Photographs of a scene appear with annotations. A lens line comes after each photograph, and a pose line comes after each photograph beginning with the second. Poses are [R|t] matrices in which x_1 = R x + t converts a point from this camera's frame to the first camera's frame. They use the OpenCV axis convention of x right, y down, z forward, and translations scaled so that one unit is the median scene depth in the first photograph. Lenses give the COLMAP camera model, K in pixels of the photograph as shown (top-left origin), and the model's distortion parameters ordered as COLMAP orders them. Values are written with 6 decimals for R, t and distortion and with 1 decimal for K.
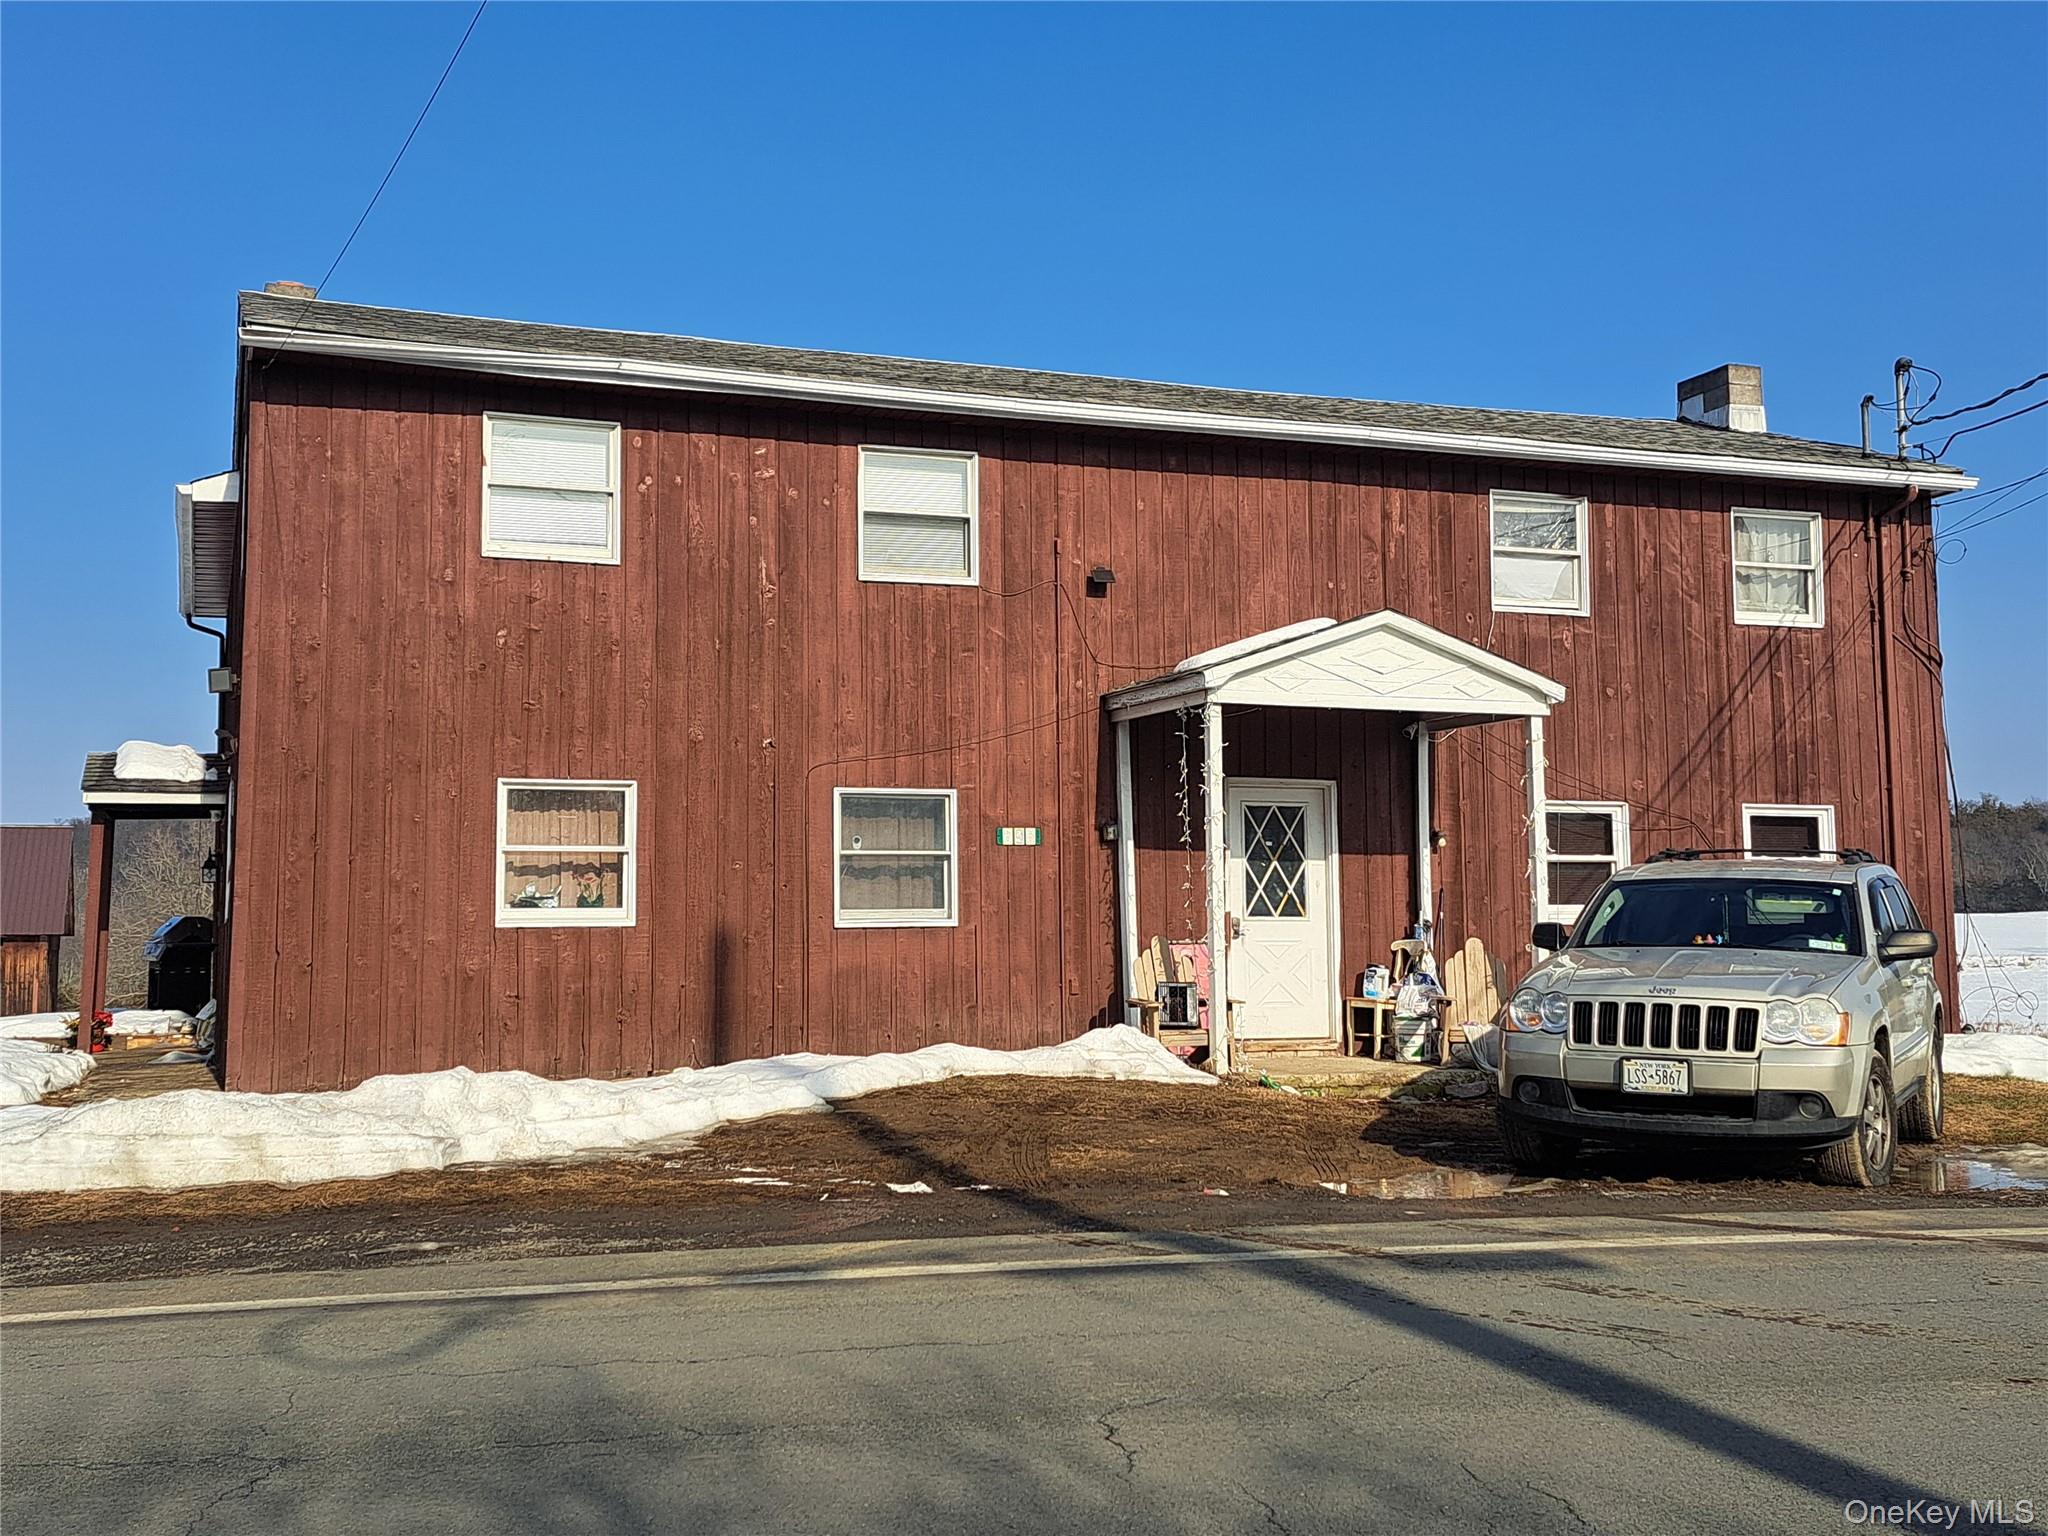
lens RADIAL K [[2124.5, 0, 1024.0], [0, 2124.5, 768.0], [0, 0, 1]] dist [0.178304, -0.402990]
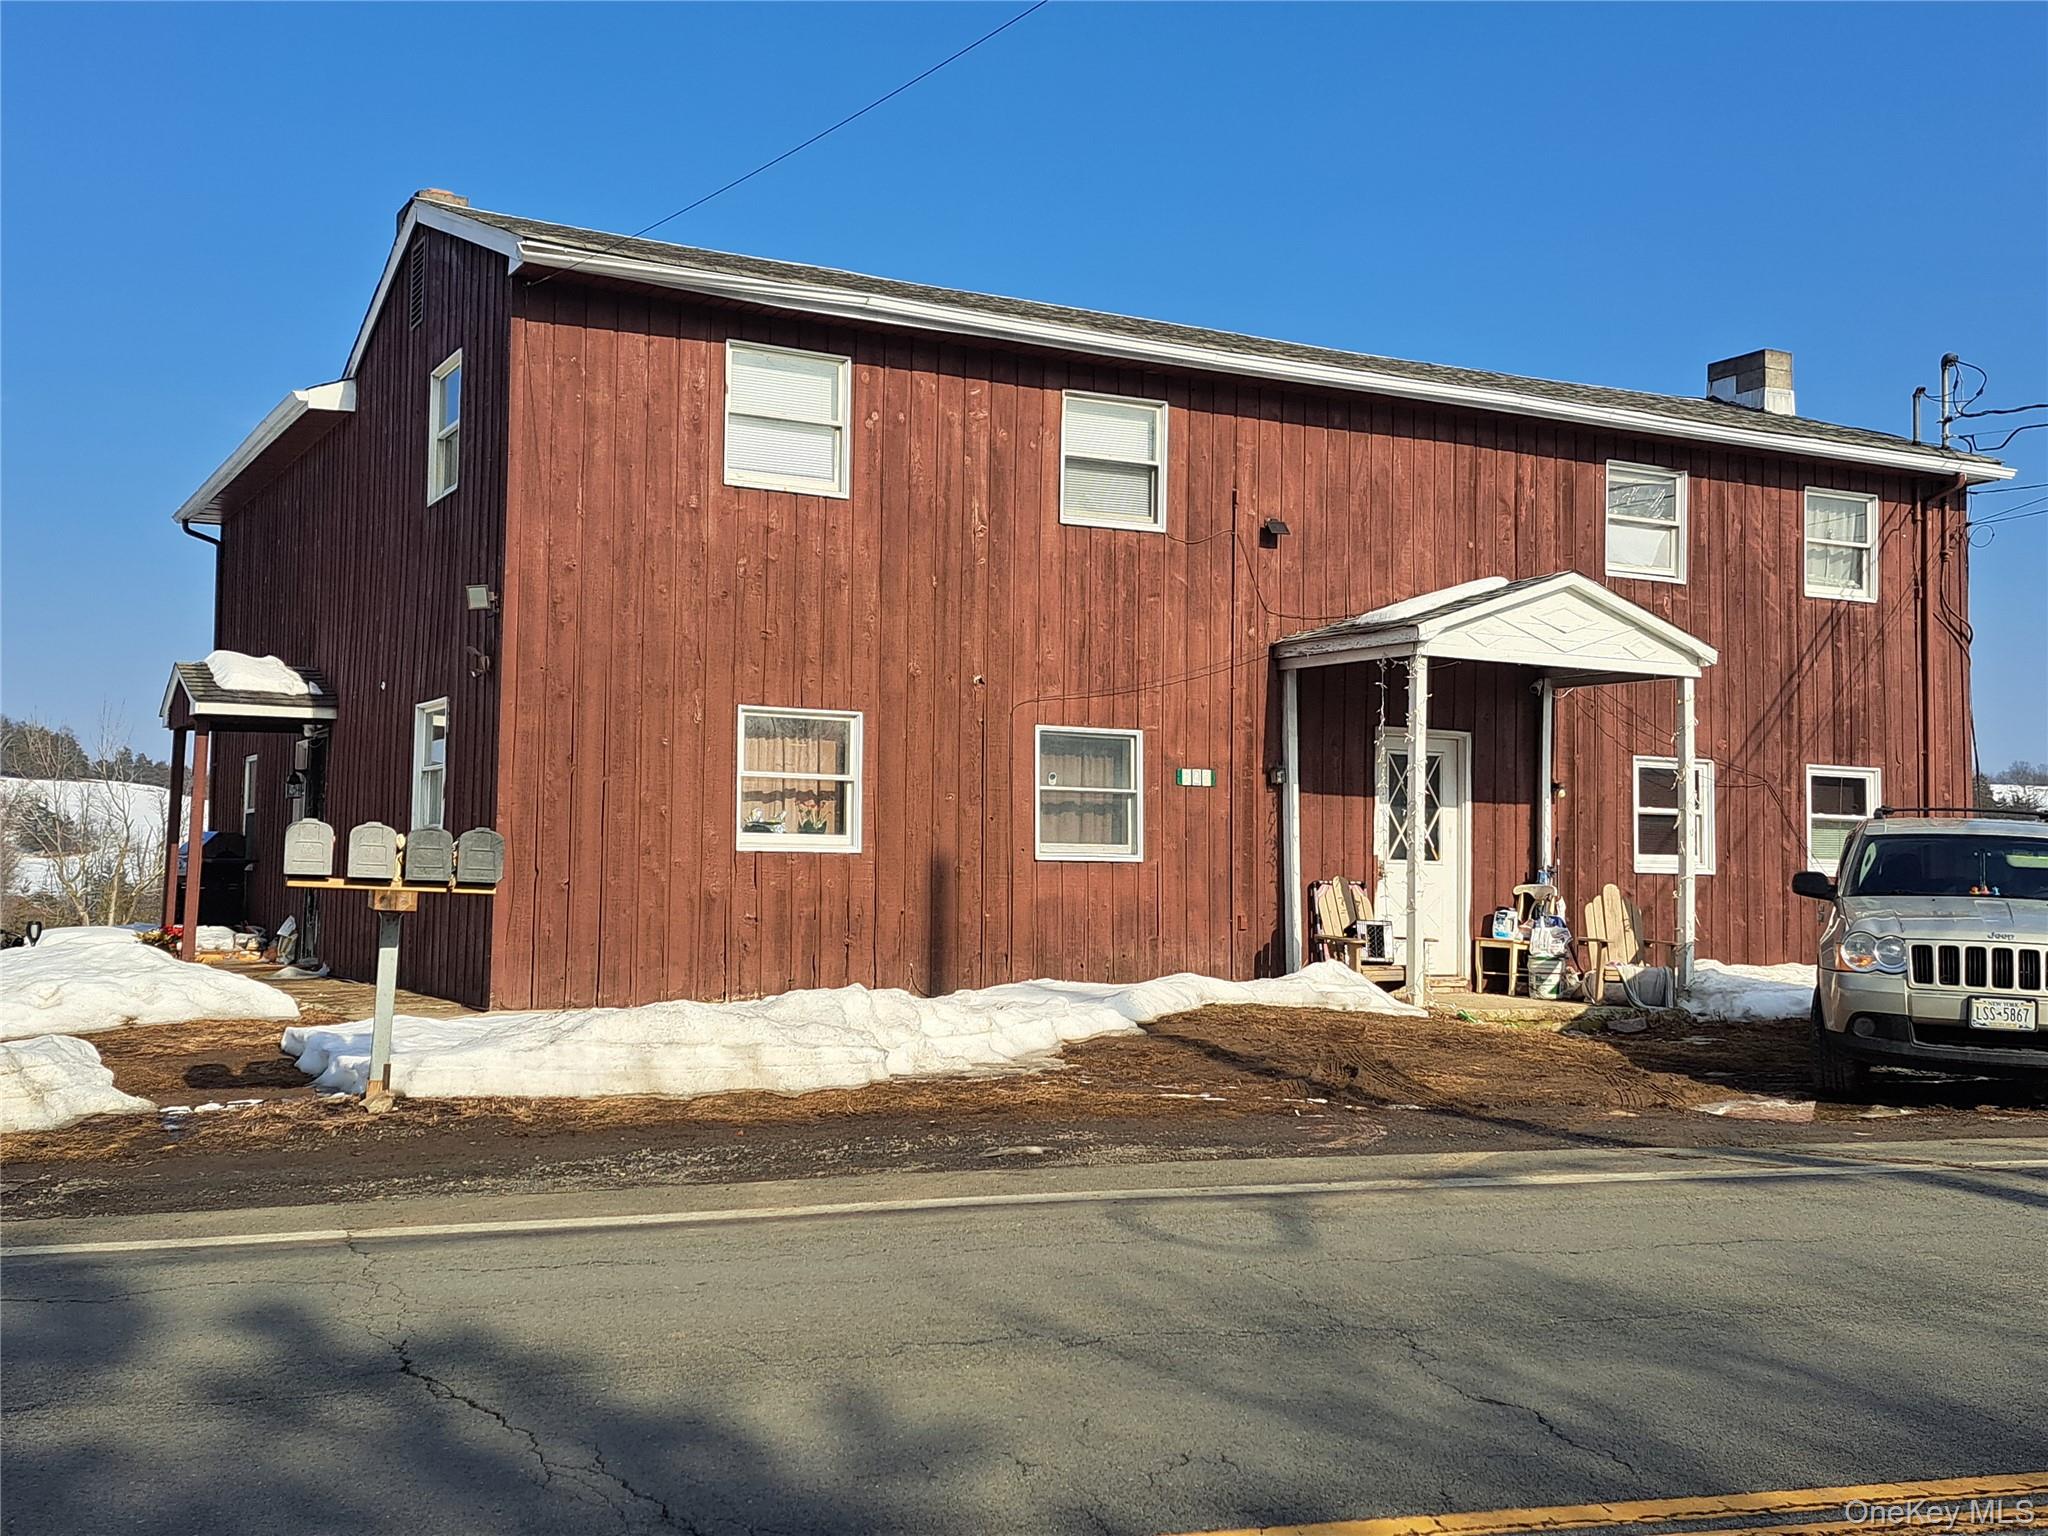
lens RADIAL K [[2115.4, 0, 1022.0], [0, 2115.4, 795.1], [0, 0, 1]] dist [0.184105, -0.389243]
pose [[0.991527, 0.027951, 0.126856, -0.222985], [-0.033131, 0.998693, 0.038908, 0.003541], [-0.125602, -0.042781, 0.991158, -0.015990]]
